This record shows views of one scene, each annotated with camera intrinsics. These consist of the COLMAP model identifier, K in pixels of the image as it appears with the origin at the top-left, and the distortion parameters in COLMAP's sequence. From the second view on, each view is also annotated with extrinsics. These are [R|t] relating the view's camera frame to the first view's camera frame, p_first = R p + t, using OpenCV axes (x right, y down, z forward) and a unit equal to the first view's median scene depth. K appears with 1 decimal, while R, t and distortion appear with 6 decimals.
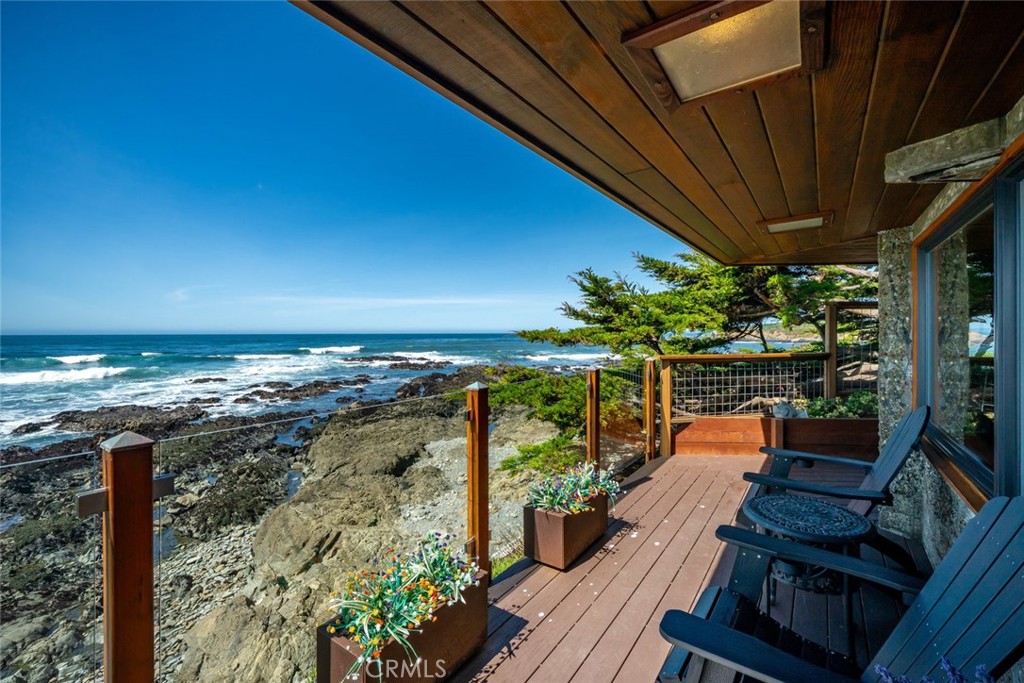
lens RADIAL K [[434.2, 0, 524.5], [0, 434.2, 335.1], [0, 0, 1]] dist [0.000533, 0.001236]
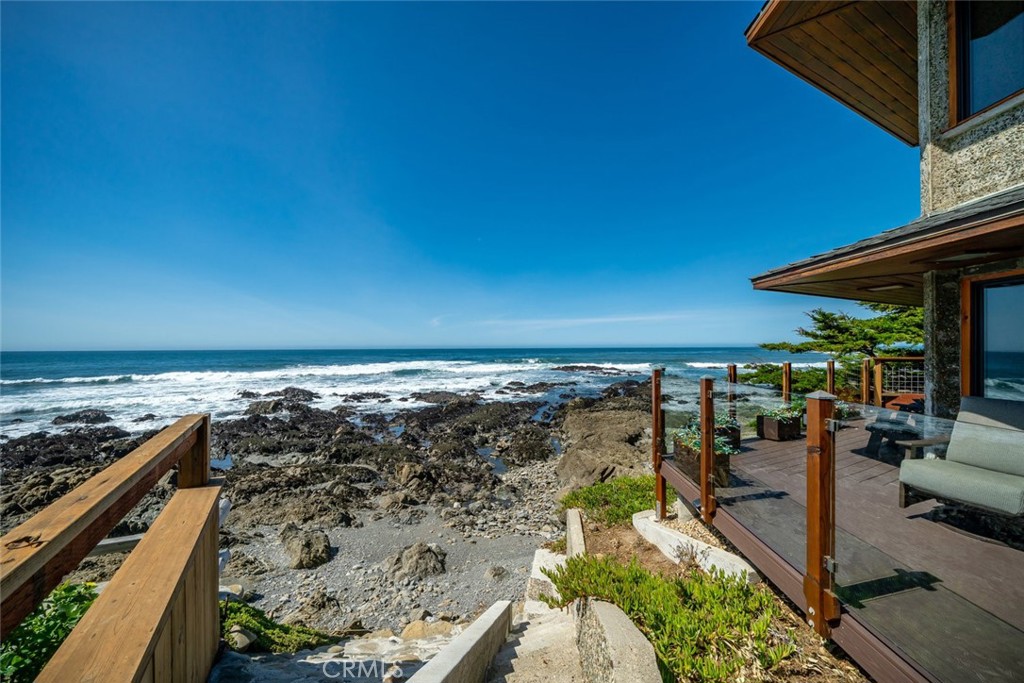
lens RADIAL K [[383.3, 0, 491.1], [0, 383.3, 348.3], [0, 0, 1]] dist [-0.003721, 0.000162]
pose [[0.879446, -0.001382, -0.475996, -0.112714], [-0.000022, 0.999996, -0.002944, 0.005469], [0.475998, 0.002599, 0.879442, -0.395094]]
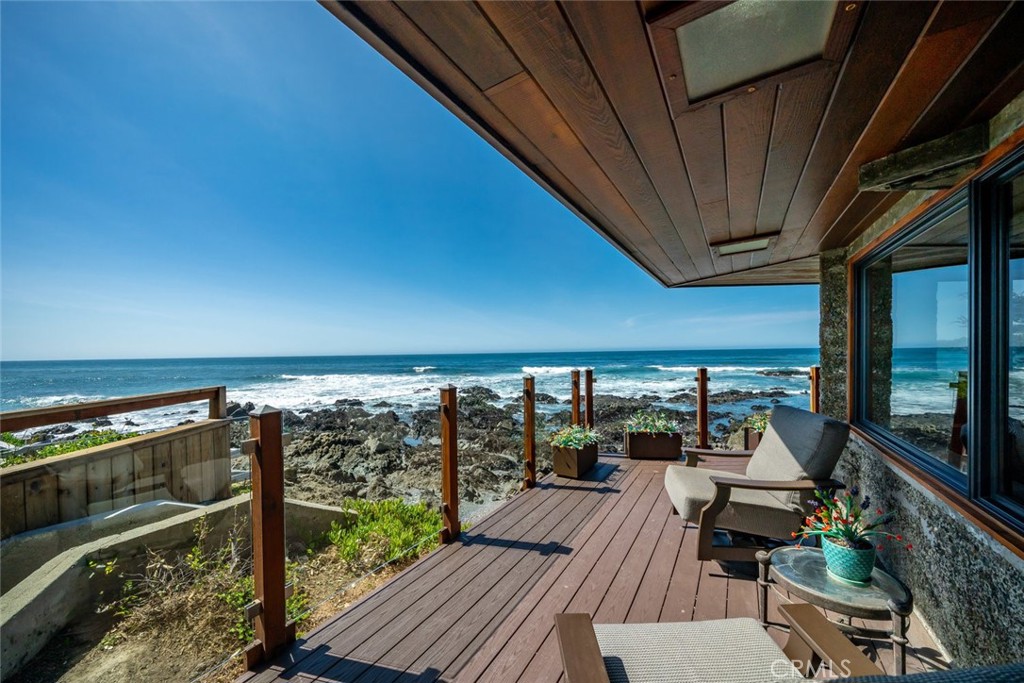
lens RADIAL K [[383.3, 0, 486.8], [0, 383.3, 350.6], [0, 0, 1]] dist [-0.003721, 0.000162]
pose [[0.527858, -0.011536, -0.849255, 0.129266], [0.008712, 0.999929, -0.008168, 0.006185], [0.849288, -0.003088, 0.527920, -0.285078]]
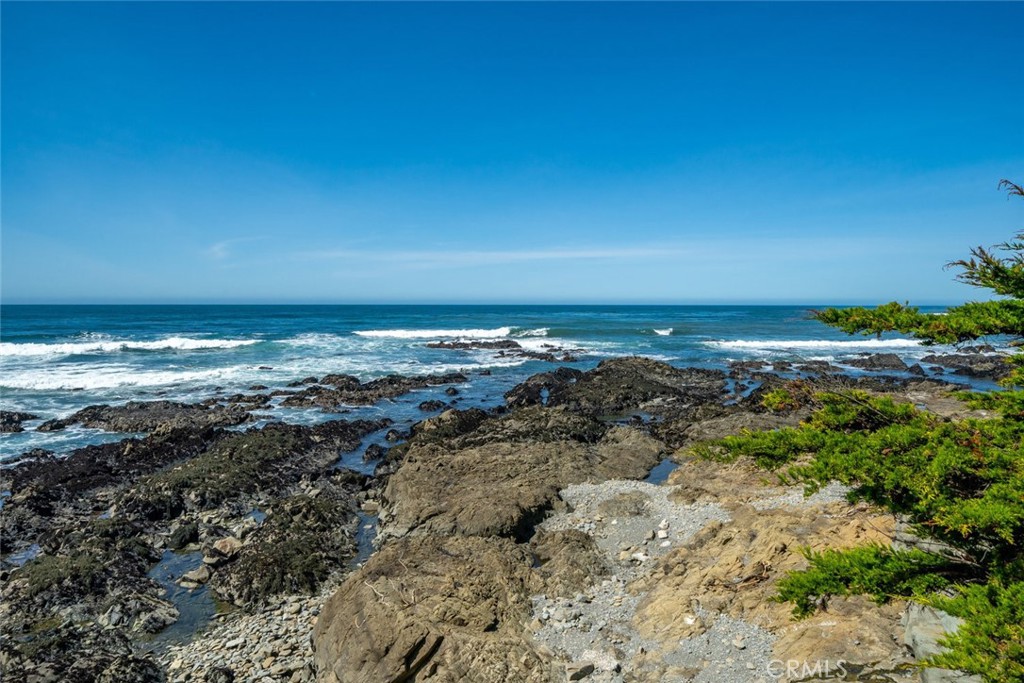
lens RADIAL K [[676.6, 0, 507.0], [0, 676.6, 336.6], [0, 0, 1]] dist [0.011855, 0.000370]
pose [[0.963383, 0.017003, -0.267589, -0.071775], [-0.005258, 0.998993, 0.044547, -0.005169], [0.268077, -0.041509, 0.962503, 0.104886]]
